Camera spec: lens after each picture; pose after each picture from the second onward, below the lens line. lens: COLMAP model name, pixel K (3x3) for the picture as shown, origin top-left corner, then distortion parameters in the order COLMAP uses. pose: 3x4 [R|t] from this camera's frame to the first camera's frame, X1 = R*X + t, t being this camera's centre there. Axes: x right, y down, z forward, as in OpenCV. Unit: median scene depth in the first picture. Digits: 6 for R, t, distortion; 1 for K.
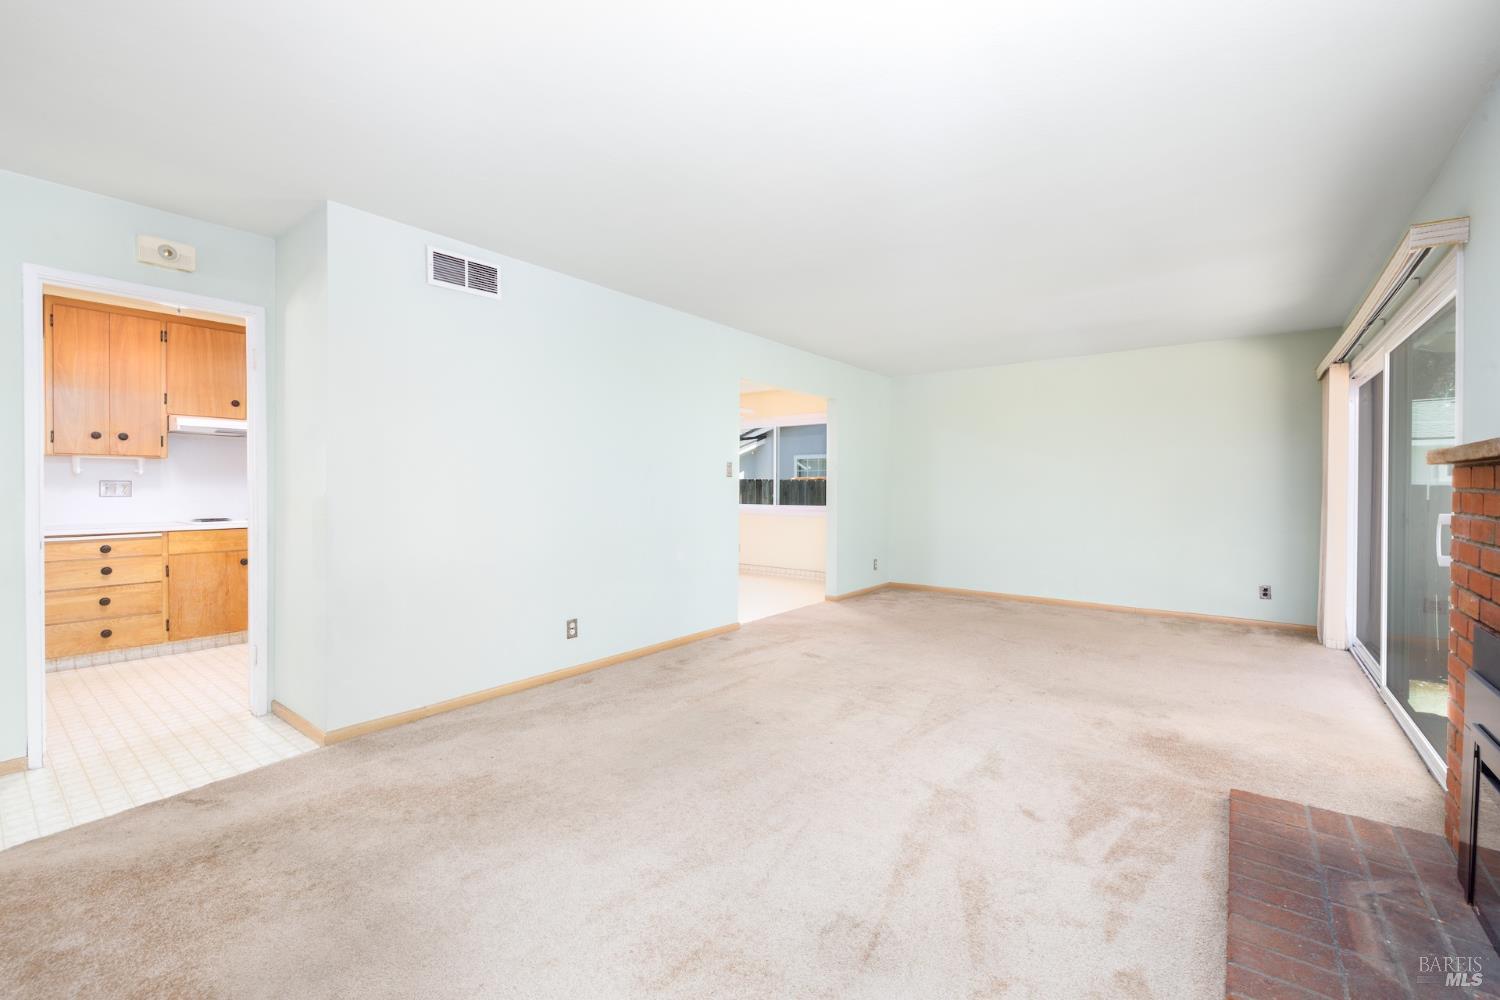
lens RADIAL K [[629.0, 0, 750.0], [0, 629.0, 500.0], [0, 0, 1]] dist [0.000282, 0.000052]
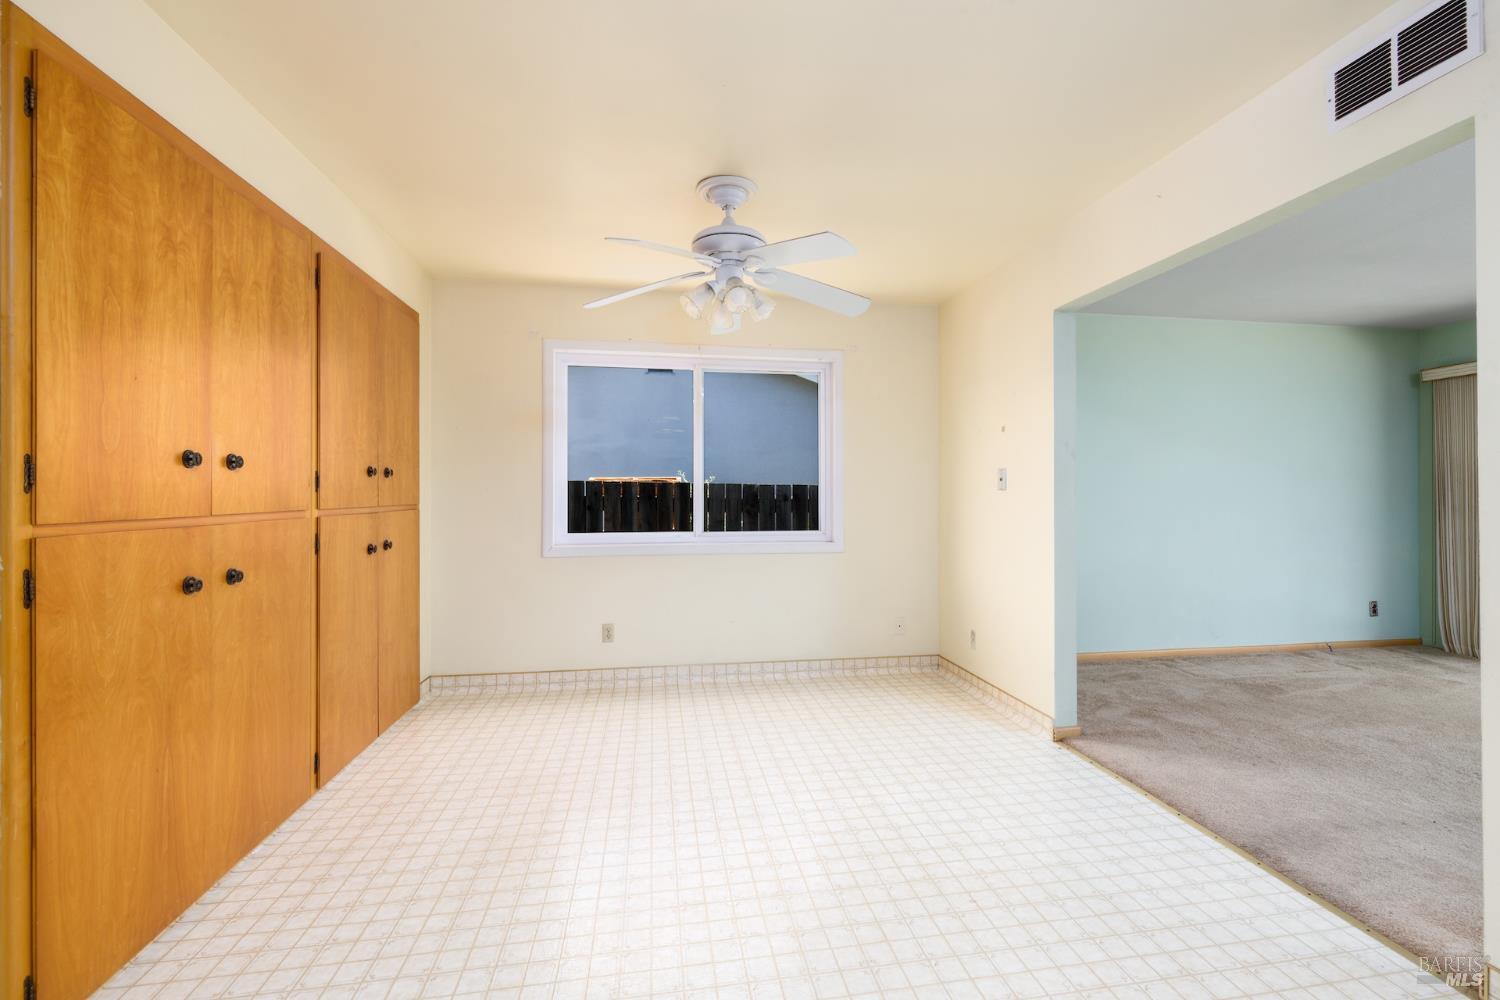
lens RADIAL K [[629.0, 0, 750.0], [0, 629.0, 500.0], [0, 0, 1]] dist [0.000282, 0.000052]
pose [[0.703710, -0.007818, 0.710445, -0.302263], [0.020301, 0.999752, -0.009108, -0.013707], [-0.710197, 0.020832, 0.703694, 0.647090]]
